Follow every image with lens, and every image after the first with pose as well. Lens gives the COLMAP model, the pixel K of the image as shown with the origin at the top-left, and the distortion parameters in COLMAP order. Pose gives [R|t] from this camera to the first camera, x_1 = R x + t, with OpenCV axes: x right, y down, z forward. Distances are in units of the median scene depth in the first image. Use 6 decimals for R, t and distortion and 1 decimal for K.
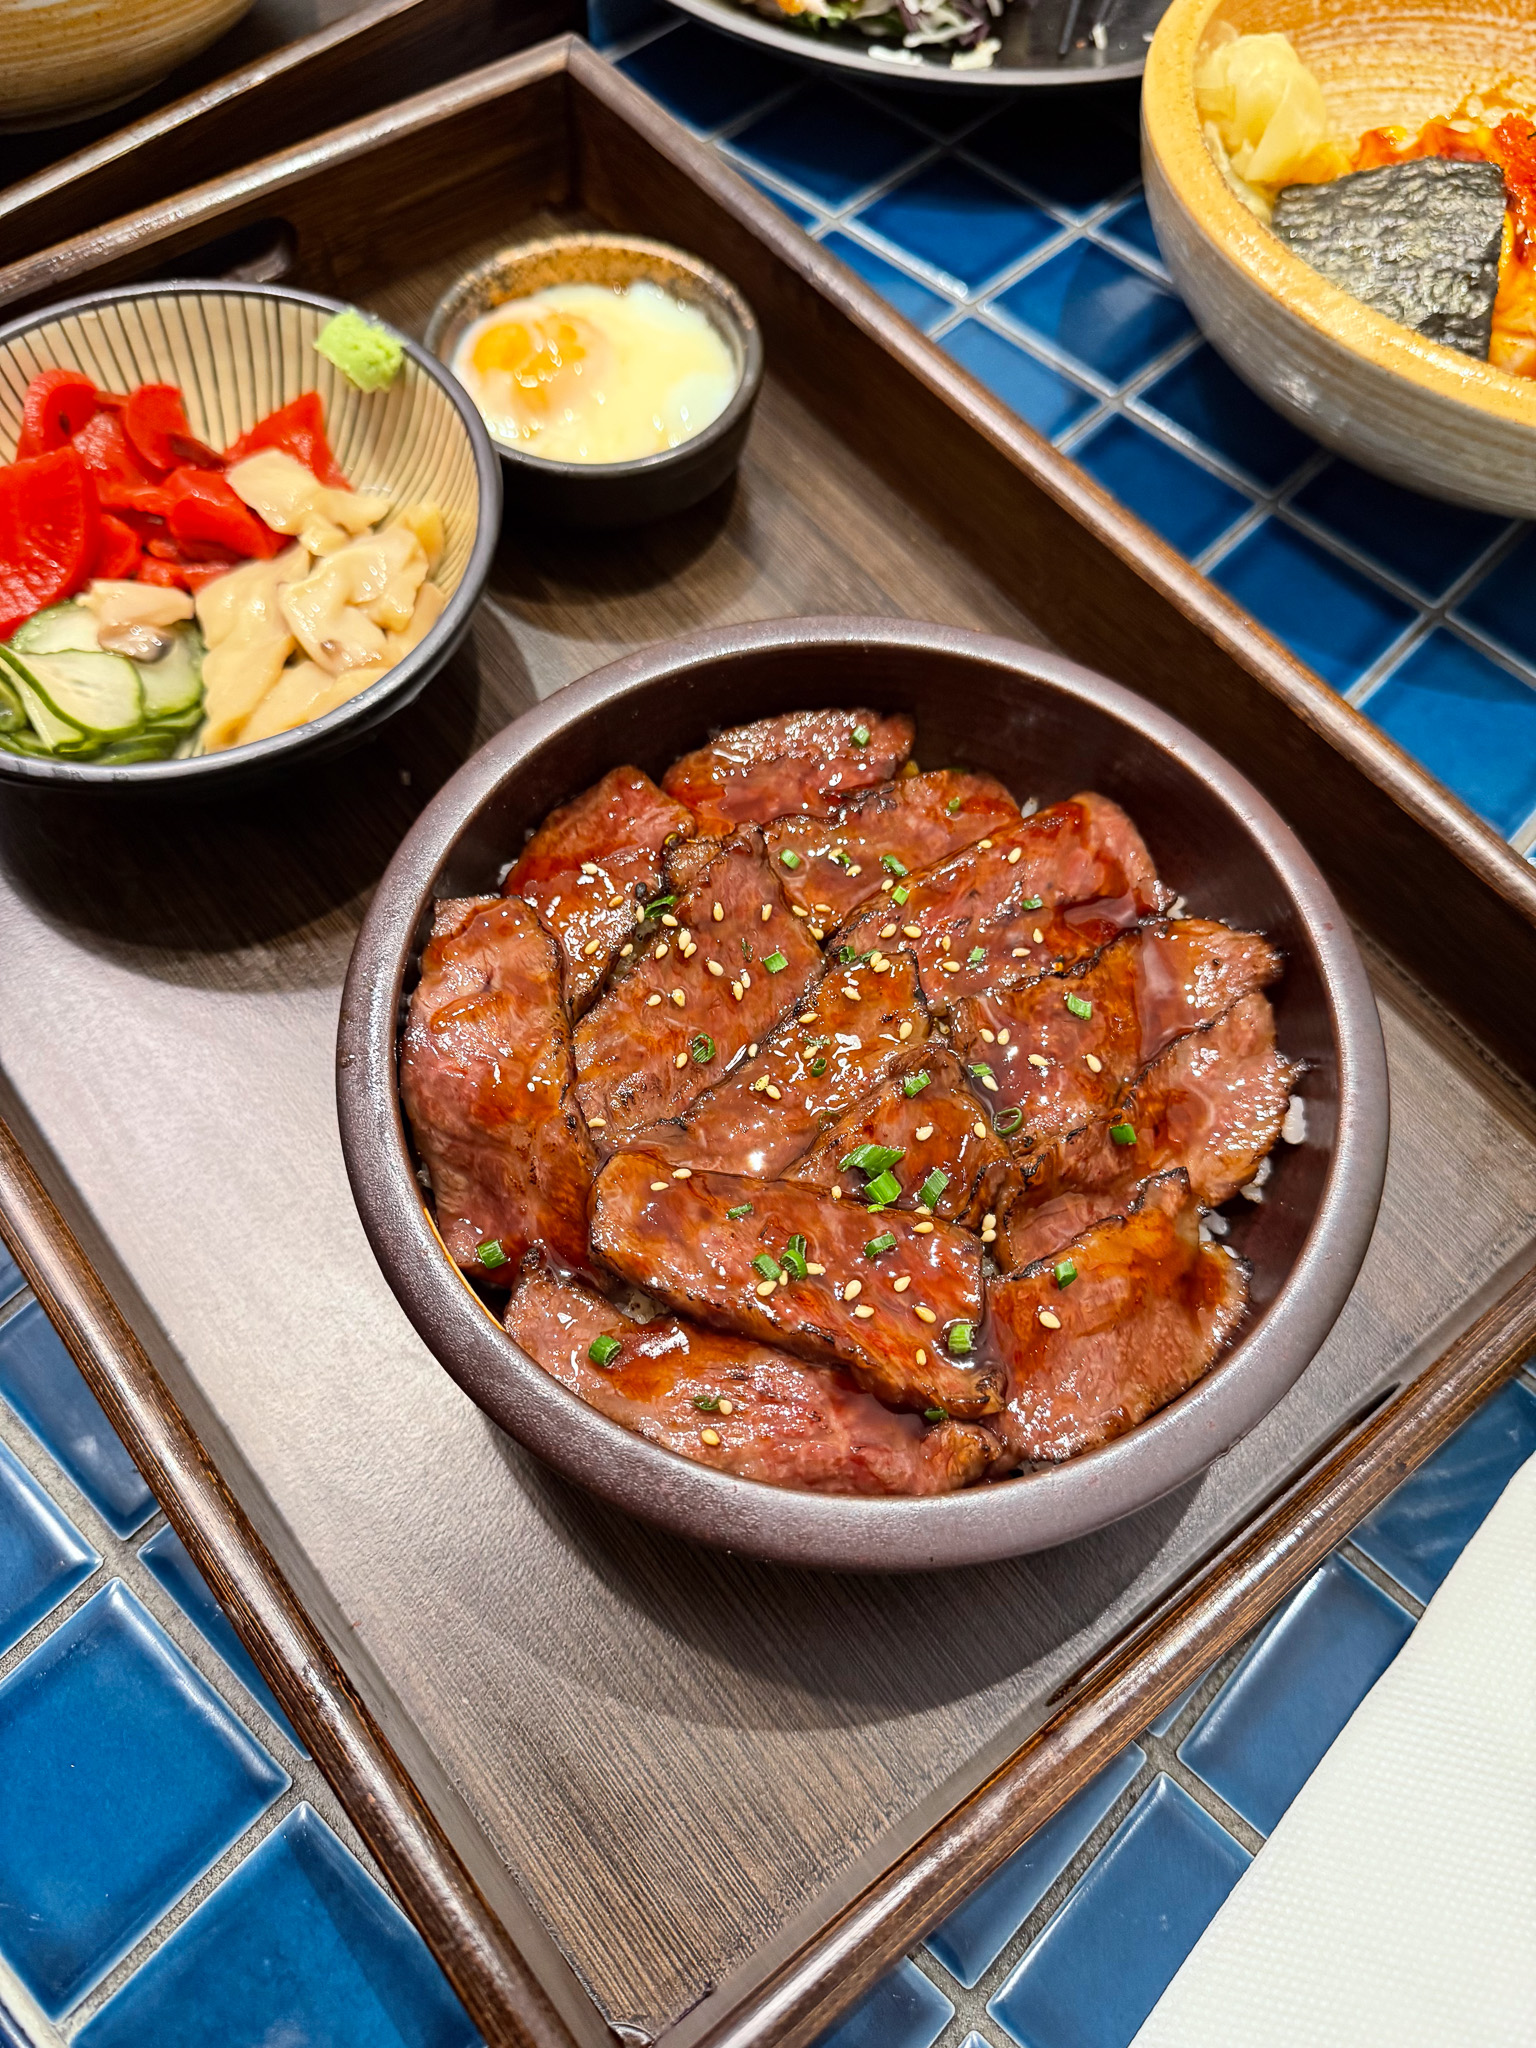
lens RADIAL K [[1538.5, 0, 736.3], [0, 1538.5, 1030.8], [0, 0, 1]] dist [0.194417, -0.530214]
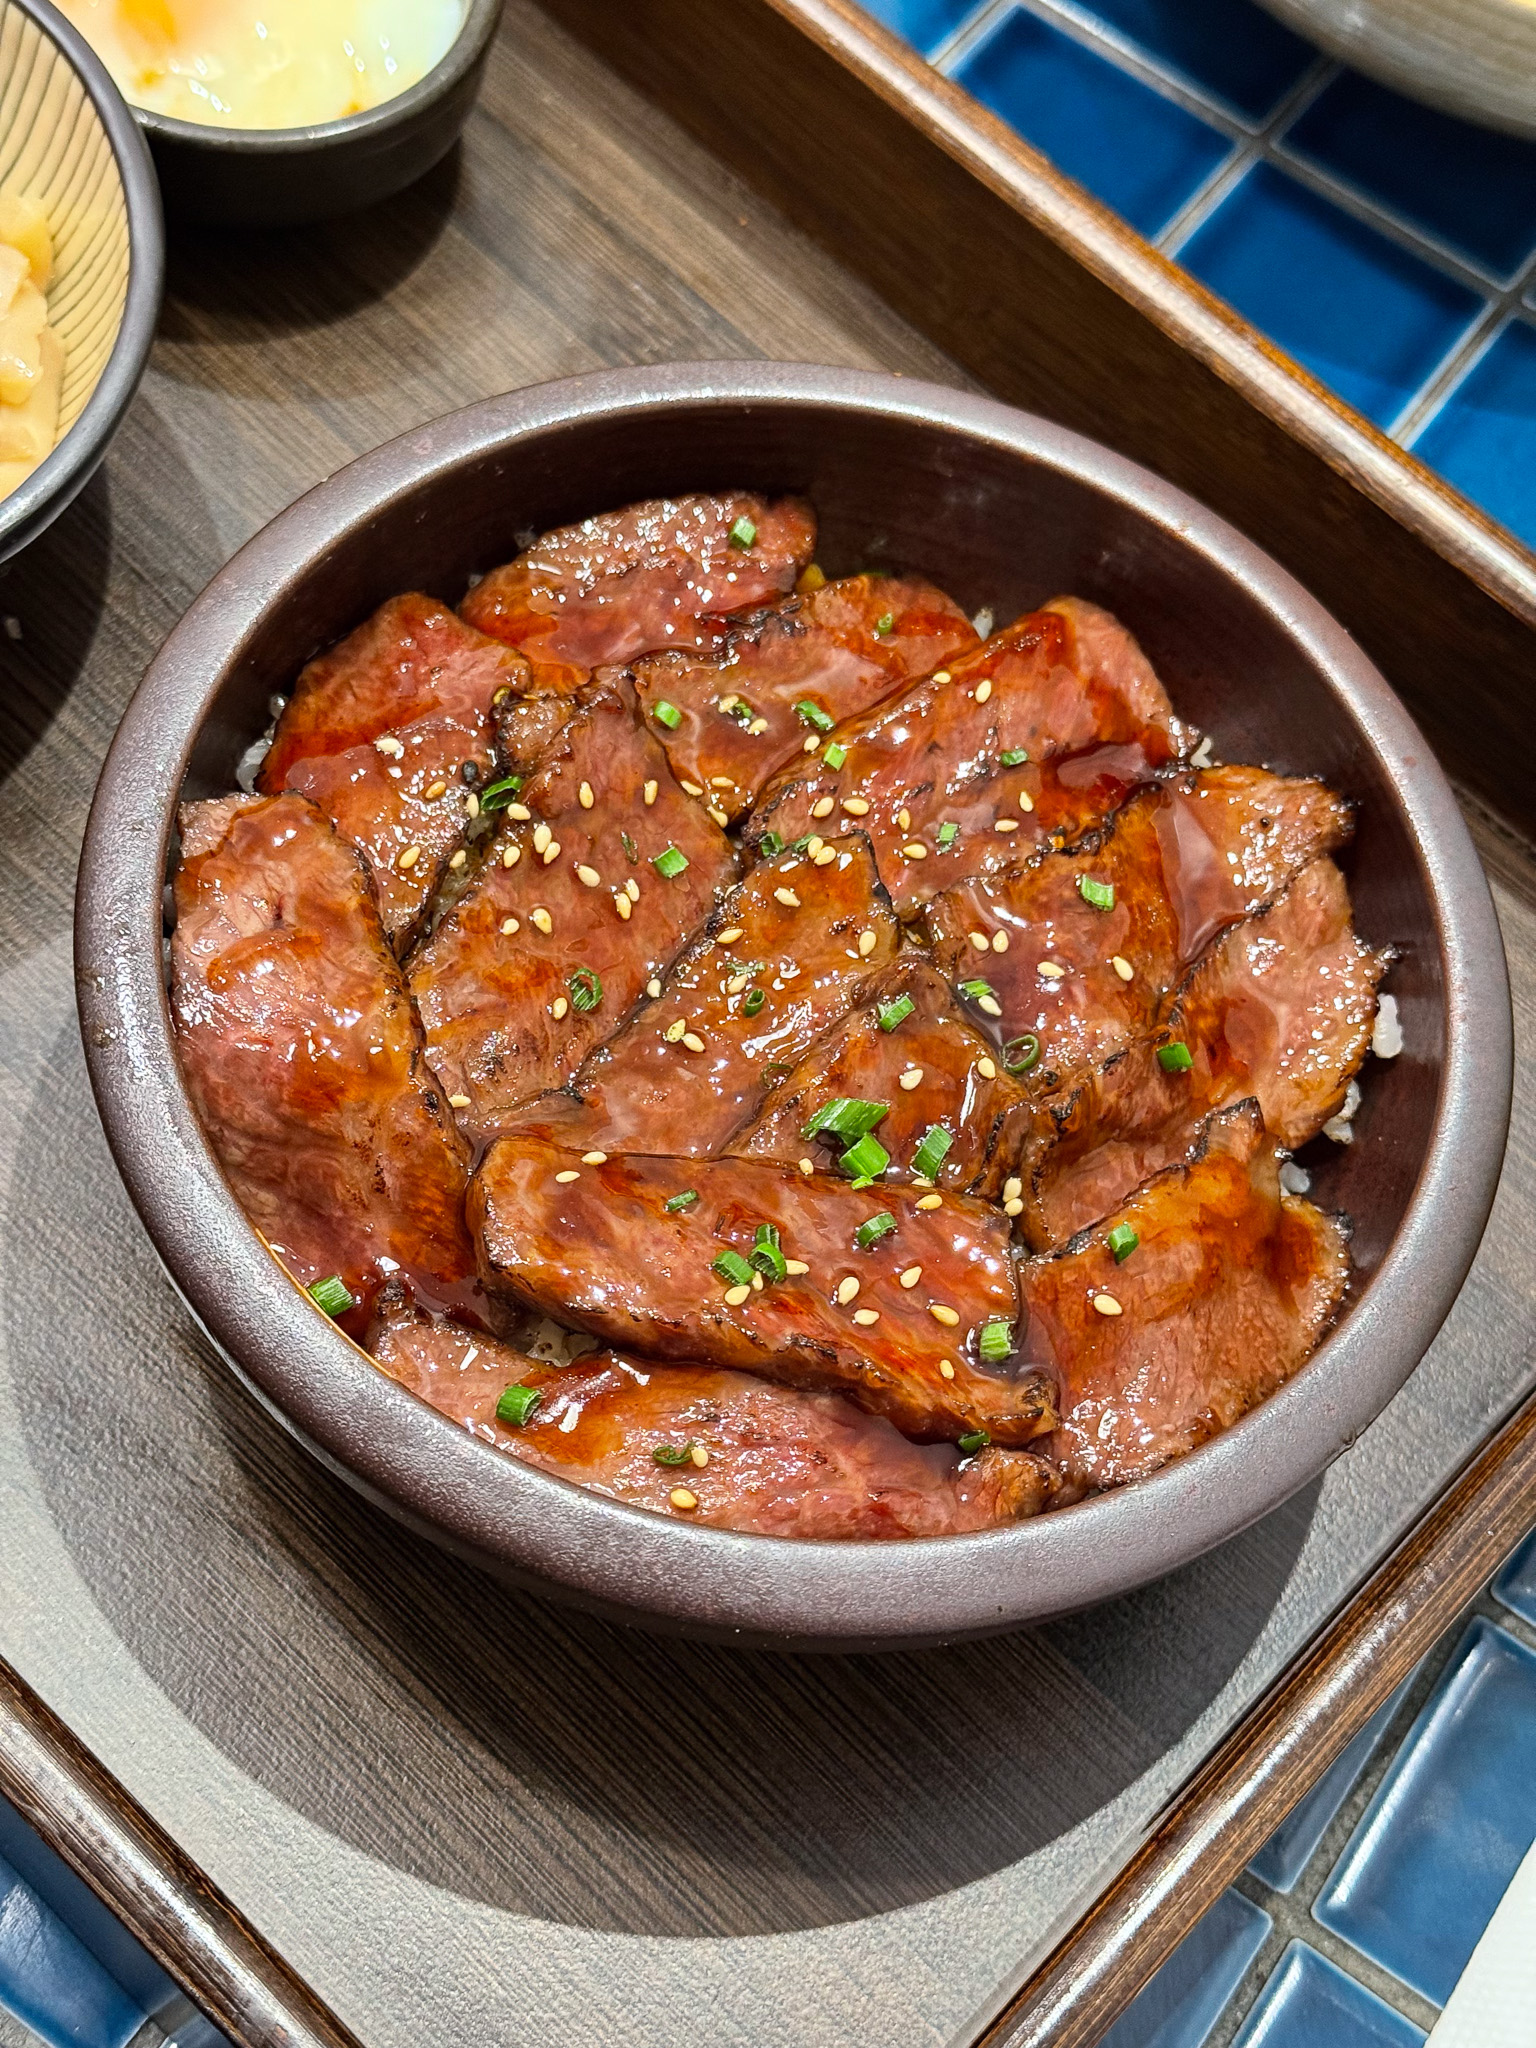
lens RADIAL K [[2868.8, 0, 768.0], [0, 2868.8, 1024.0], [0, 0, 1]] dist [0.156487, -0.046421]
pose [[0.983884, -0.078092, 0.160854, -0.150386], [0.079567, 0.996826, -0.002738, 0.036733], [-0.160129, 0.015493, 0.986974, -0.300784]]
